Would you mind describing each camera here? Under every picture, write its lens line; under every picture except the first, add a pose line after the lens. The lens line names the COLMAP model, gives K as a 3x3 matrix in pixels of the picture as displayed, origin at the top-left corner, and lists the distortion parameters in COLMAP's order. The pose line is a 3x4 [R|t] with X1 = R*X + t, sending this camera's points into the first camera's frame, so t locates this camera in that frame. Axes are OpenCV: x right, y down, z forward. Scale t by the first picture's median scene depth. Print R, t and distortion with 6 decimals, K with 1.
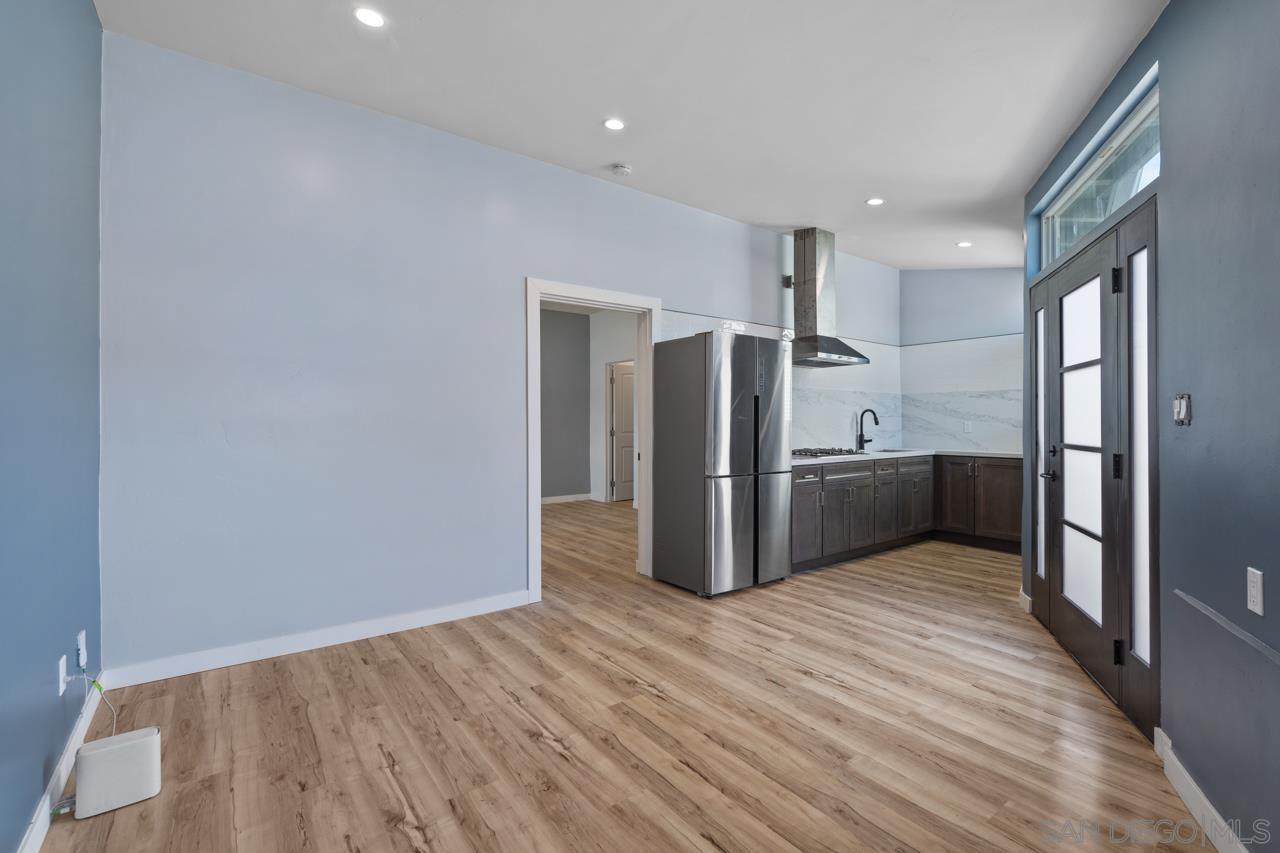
lens RADIAL K [[562.1, 0, 642.0], [0, 562.1, 430.1], [0, 0, 1]] dist [-0.006100, 0.000841]
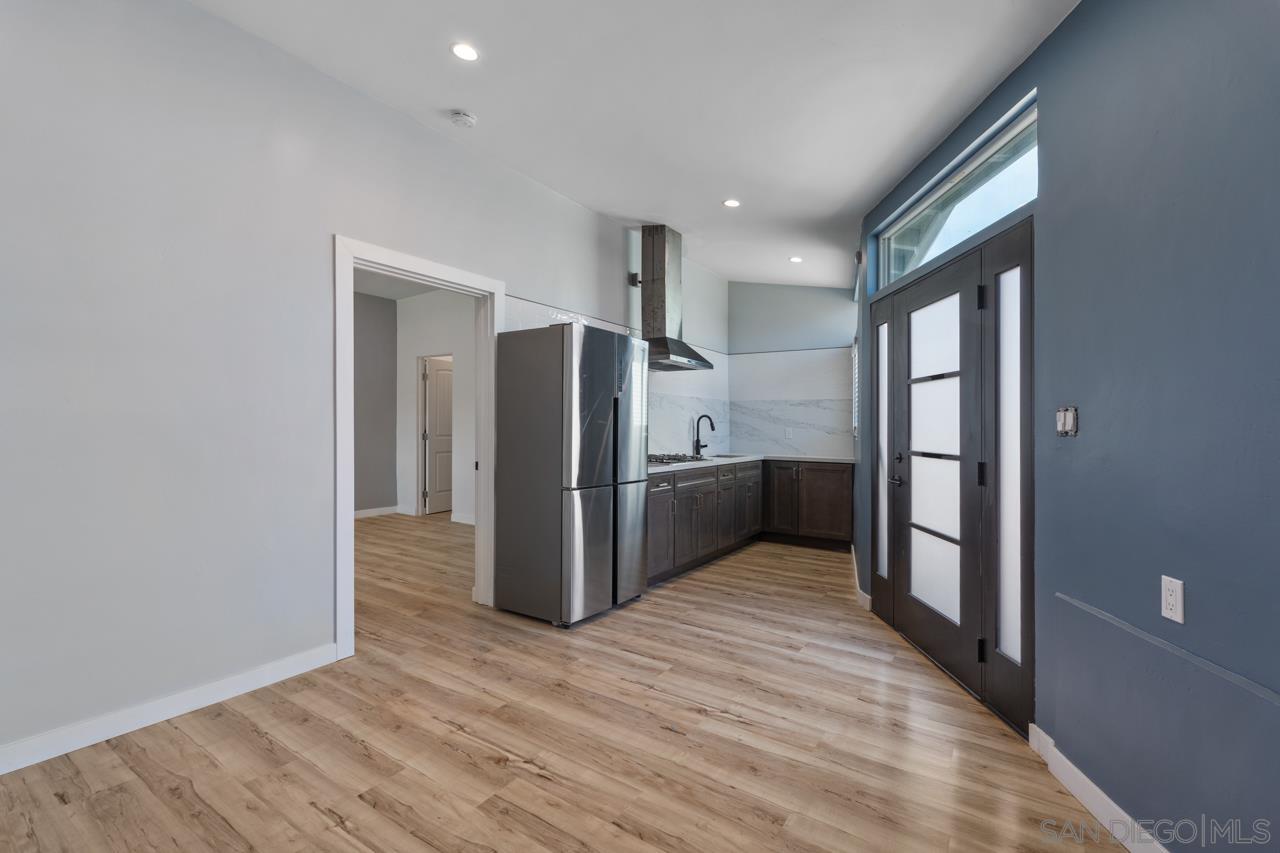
lens RADIAL K [[562.1, 0, 638.7], [0, 562.1, 430.8], [0, 0, 1]] dist [-0.006100, 0.000841]
pose [[0.942295, 0.008985, 0.334664, -0.087932], [-0.007711, 0.999957, -0.005134, -0.004438], [-0.334696, 0.002257, 0.942324, 0.173425]]
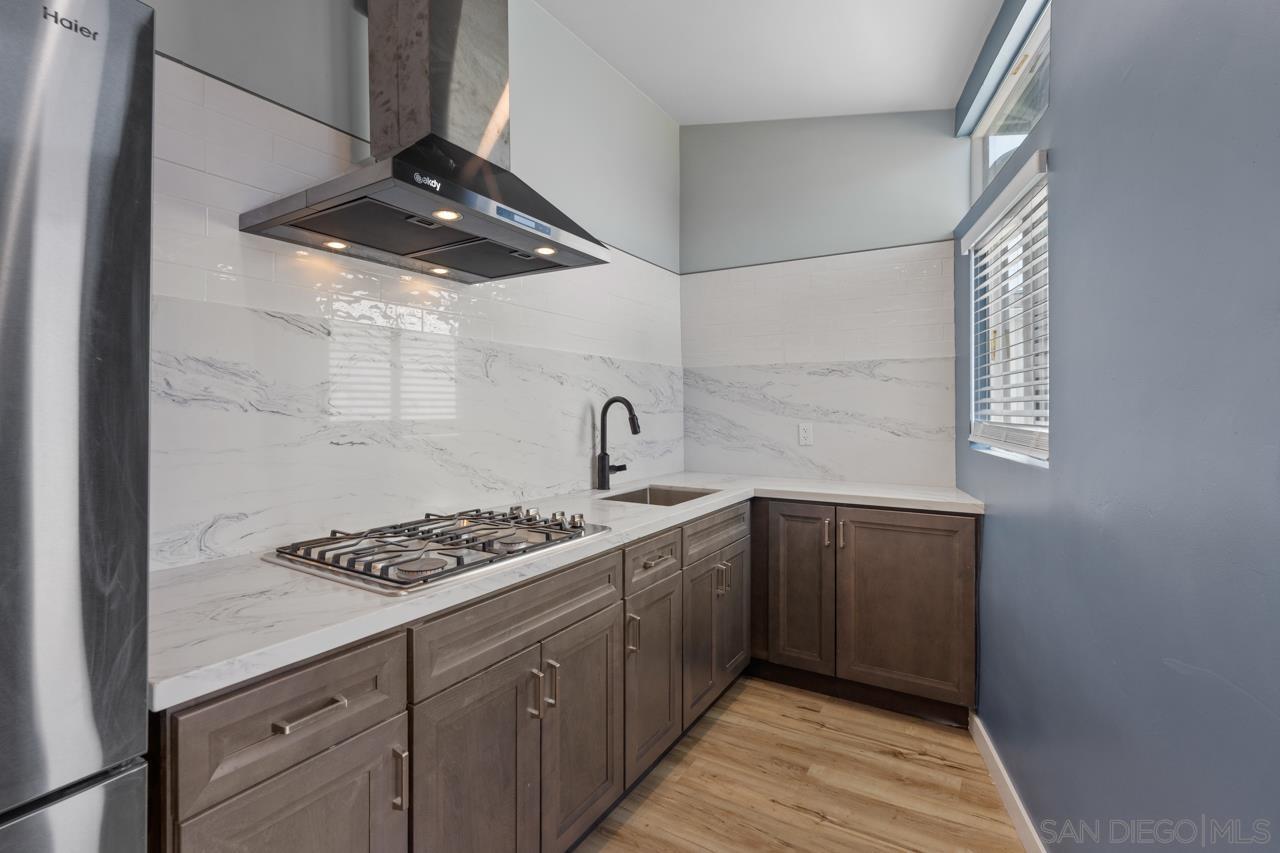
lens RADIAL K [[590.2, 0, 642.1], [0, 590.2, 419.8], [0, 0, 1]] dist [-0.010410, -0.000762]
pose [[0.925669, -0.002561, 0.378326, 0.478353], [0.001690, 0.999995, 0.002636, -0.038556], [-0.378331, -0.001800, 0.925668, 1.101069]]
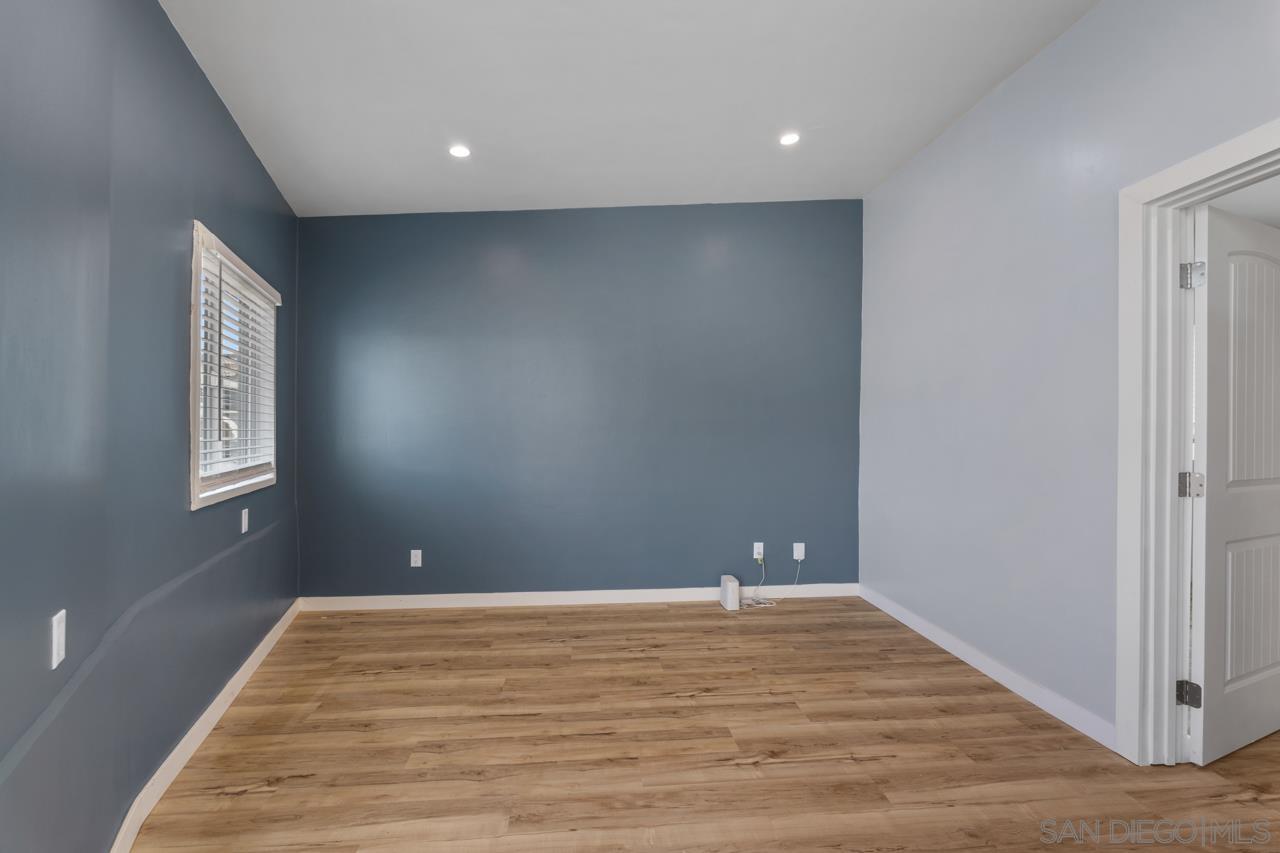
lens RADIAL K [[562.1, 0, 640.2], [0, 562.1, 434.4], [0, 0, 1]] dist [-0.006100, 0.000841]
pose [[-0.514640, 0.002772, -0.857402, 0.668476], [-0.016548, 0.999776, 0.013165, -0.022468], [0.857247, 0.020964, -0.514479, 1.062534]]
